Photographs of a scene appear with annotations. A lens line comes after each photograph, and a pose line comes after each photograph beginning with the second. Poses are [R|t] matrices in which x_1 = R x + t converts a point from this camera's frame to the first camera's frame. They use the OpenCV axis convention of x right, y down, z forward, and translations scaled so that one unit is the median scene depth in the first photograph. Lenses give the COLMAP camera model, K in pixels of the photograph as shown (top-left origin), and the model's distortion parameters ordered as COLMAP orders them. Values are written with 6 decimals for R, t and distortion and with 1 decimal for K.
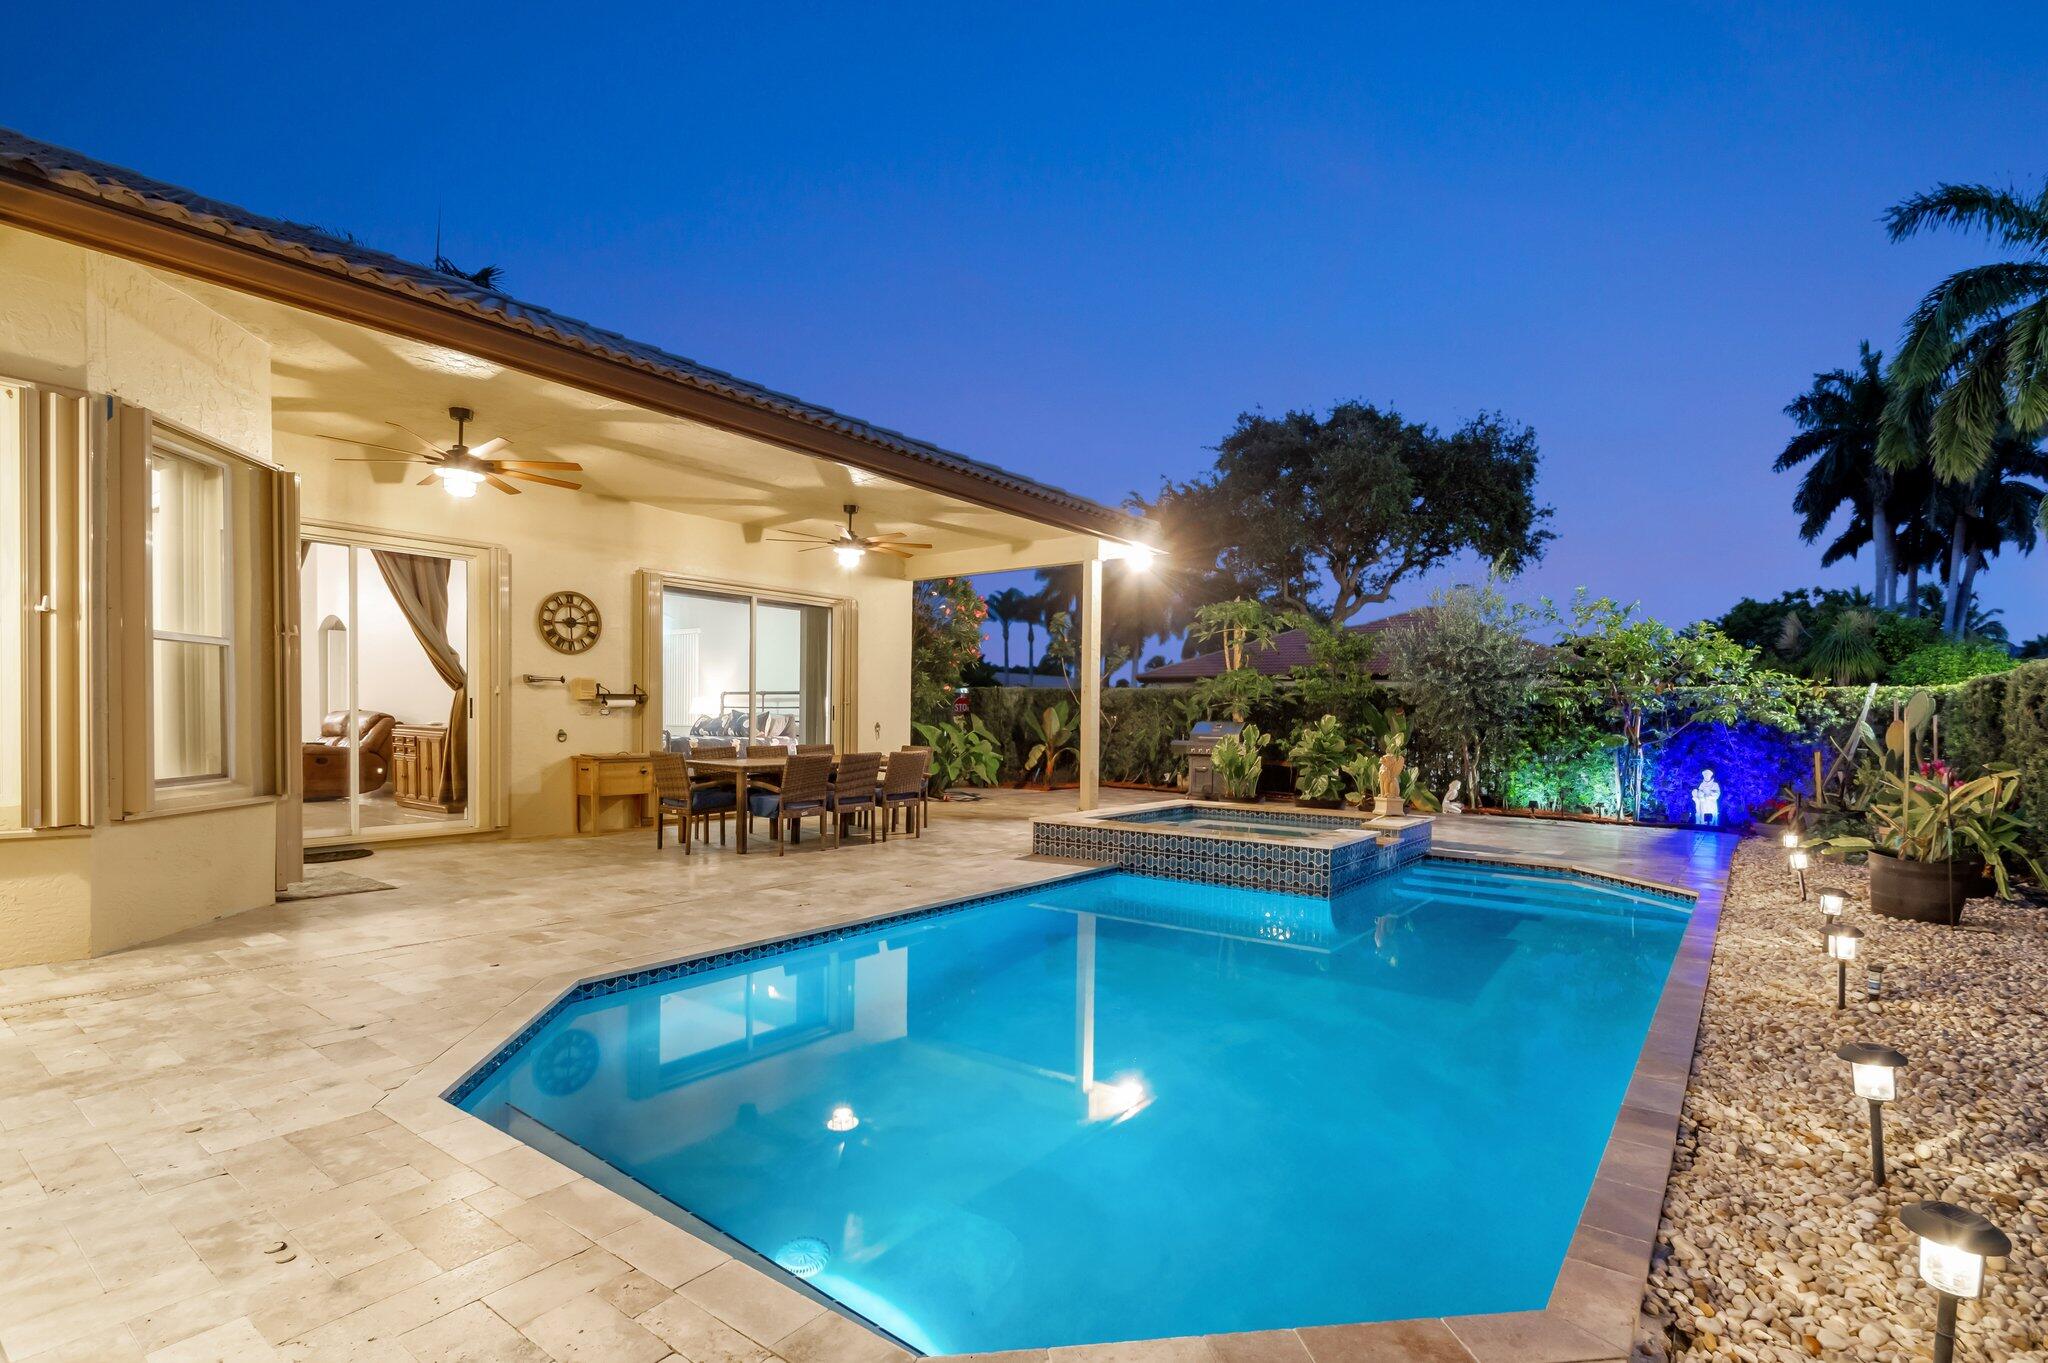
lens RADIAL K [[962.7, 0, 1041.1], [0, 962.7, 735.8], [0, 0, 1]] dist [0.017129, -0.012168]
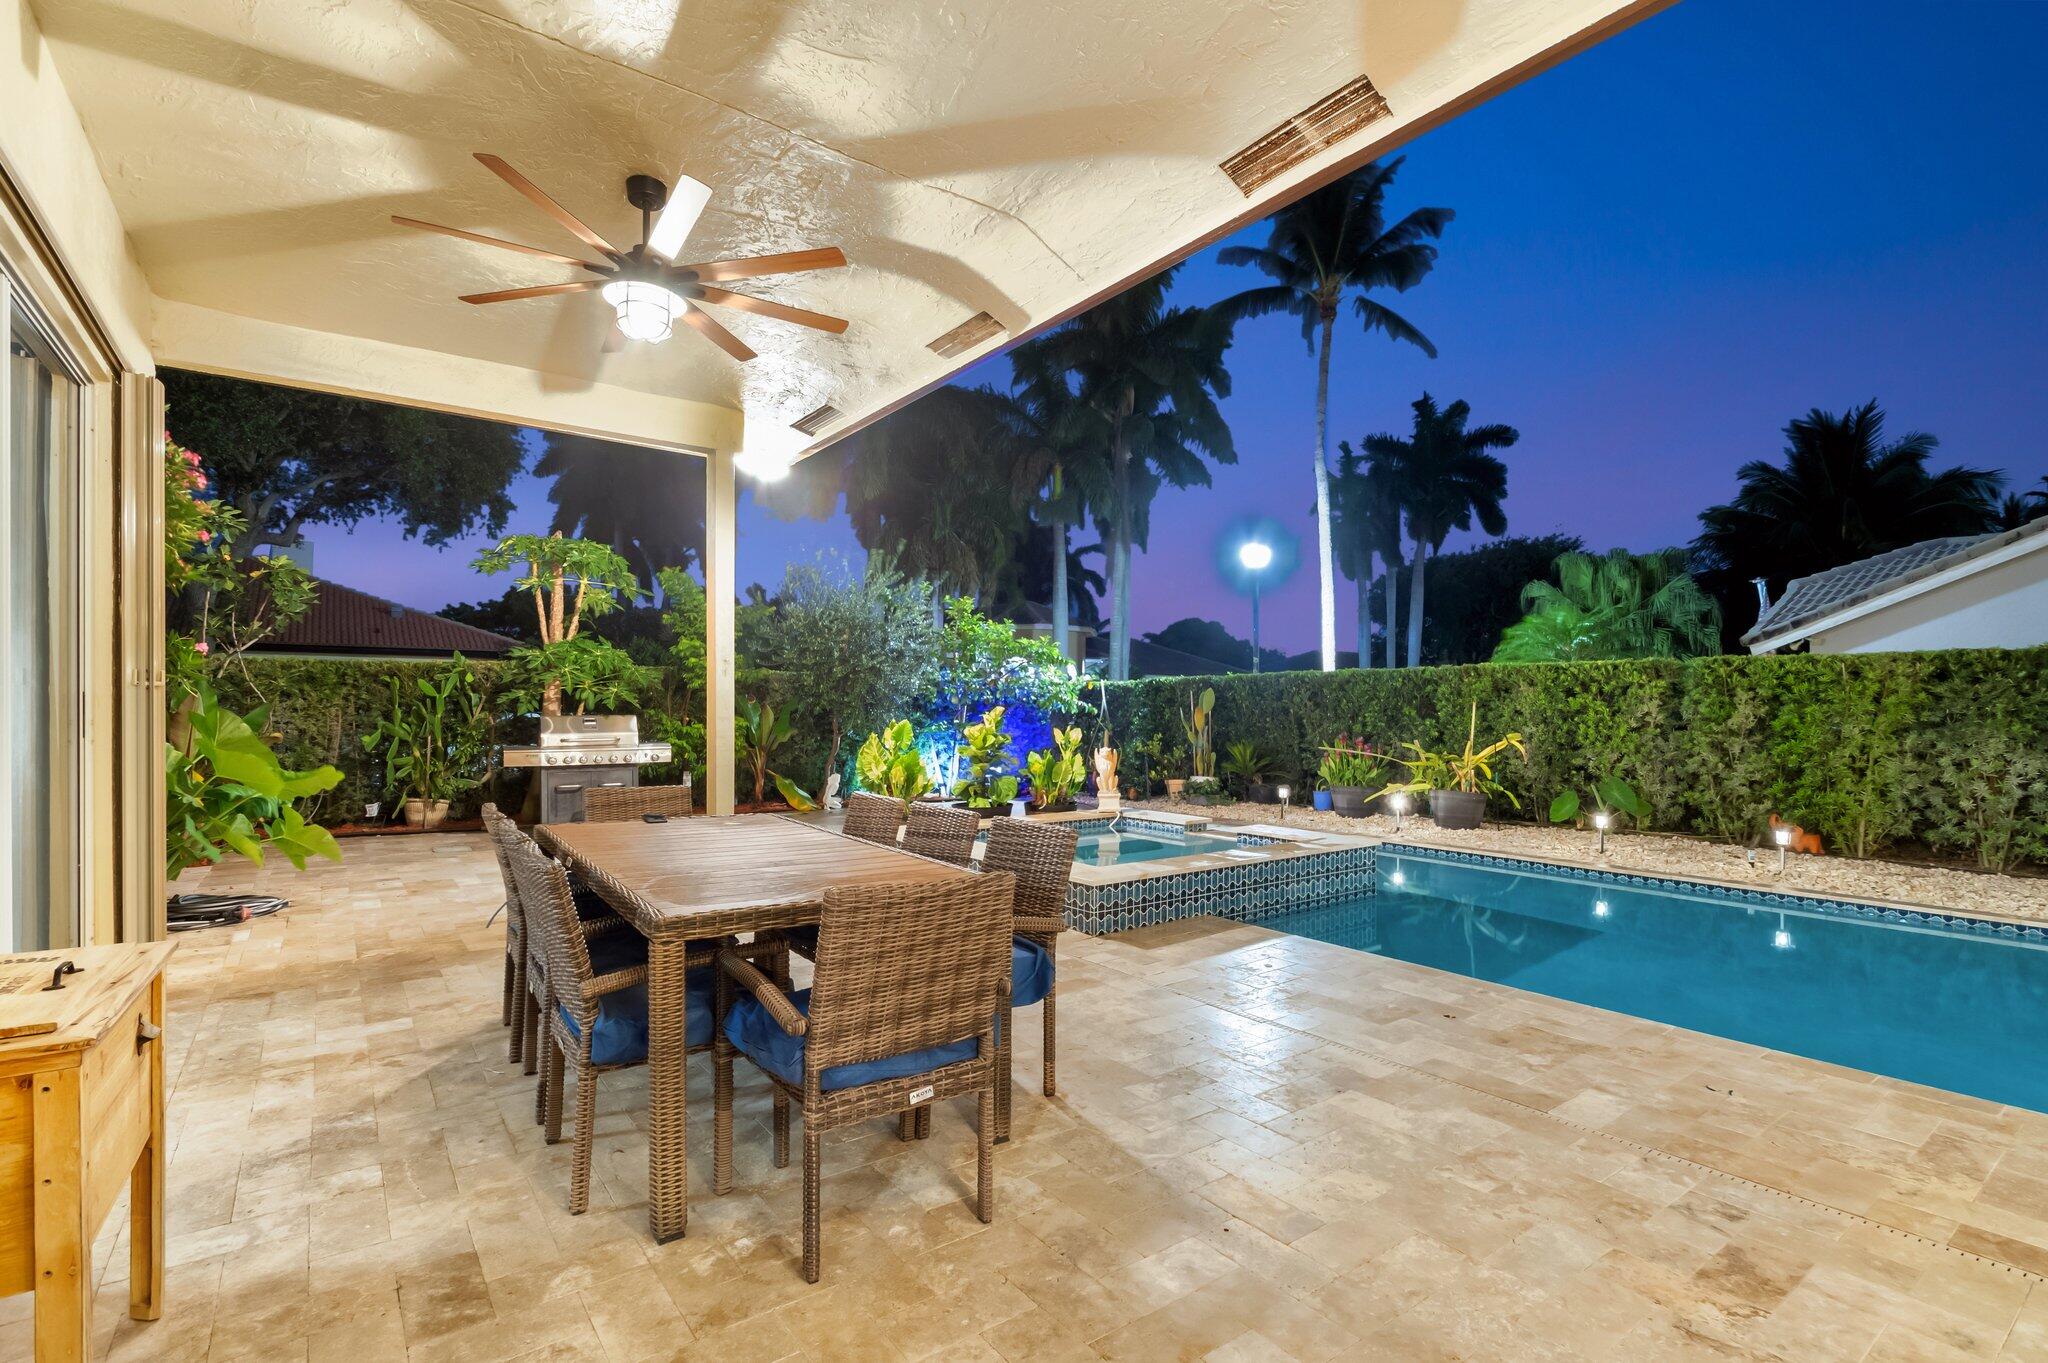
lens RADIAL K [[943.7, 0, 1028.8], [0, 943.7, 705.9], [0, 0, 1]] dist [0.016736, -0.011808]
pose [[0.289977, -0.010696, 0.956974, -0.464736], [0.019210, 0.999801, 0.005354, -0.024145], [-0.956841, 0.016831, 0.290125, 0.662071]]
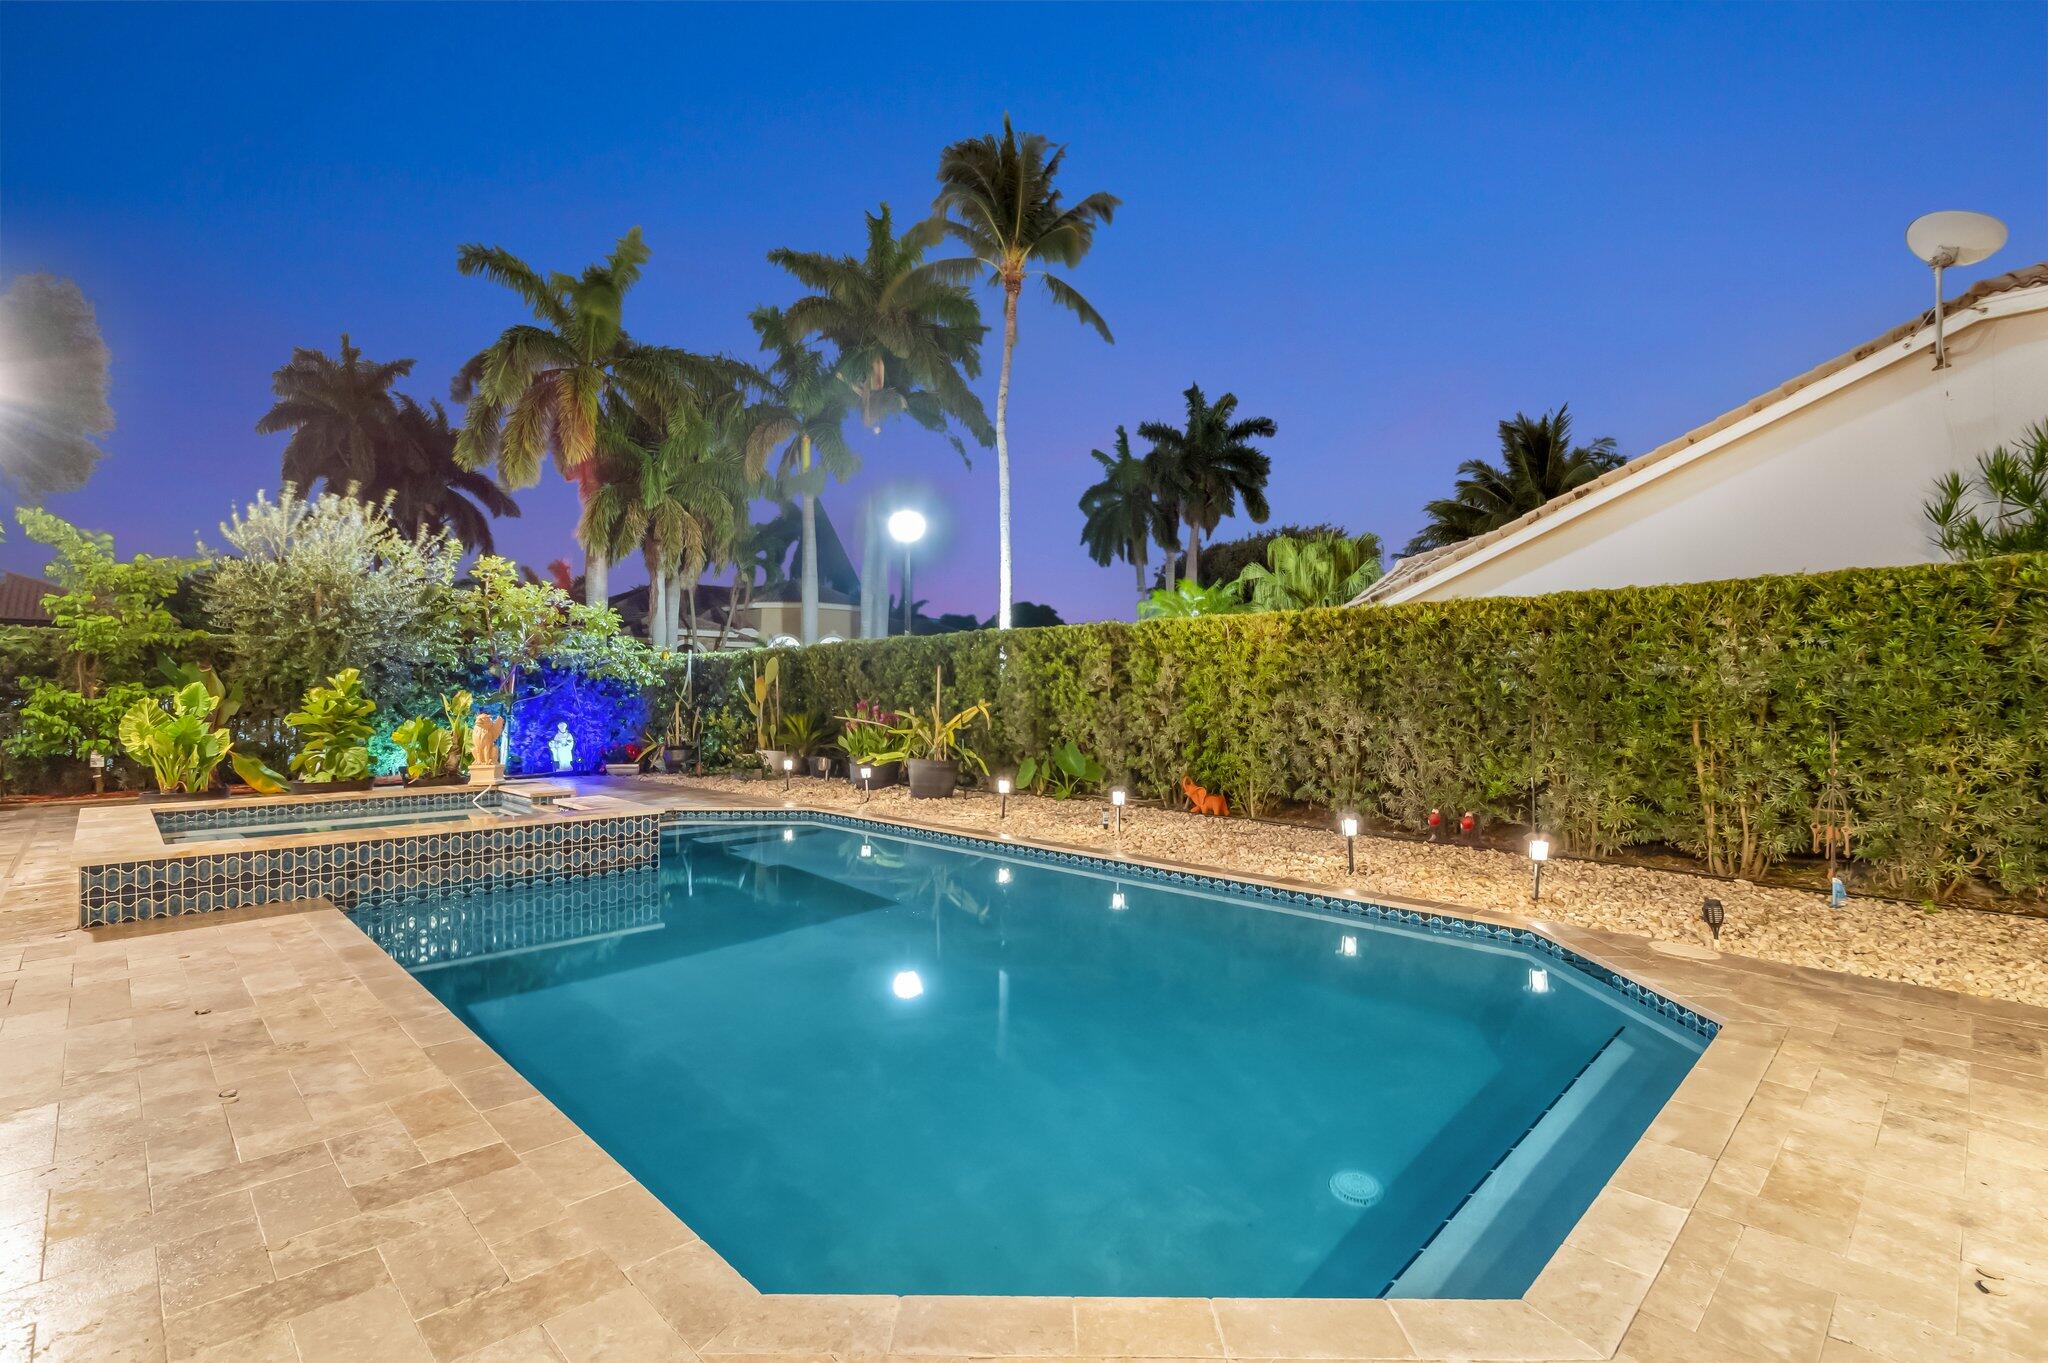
lens RADIAL K [[937.1, 0, 1027.5], [0, 937.1, 702.3], [0, 0, 1]] dist [0.013764, -0.010968]
pose [[0.153856, -0.023001, 0.987826, -0.326186], [0.020556, 0.999587, 0.020073, 0.001188], [-0.987879, 0.017217, 0.154265, 0.323406]]
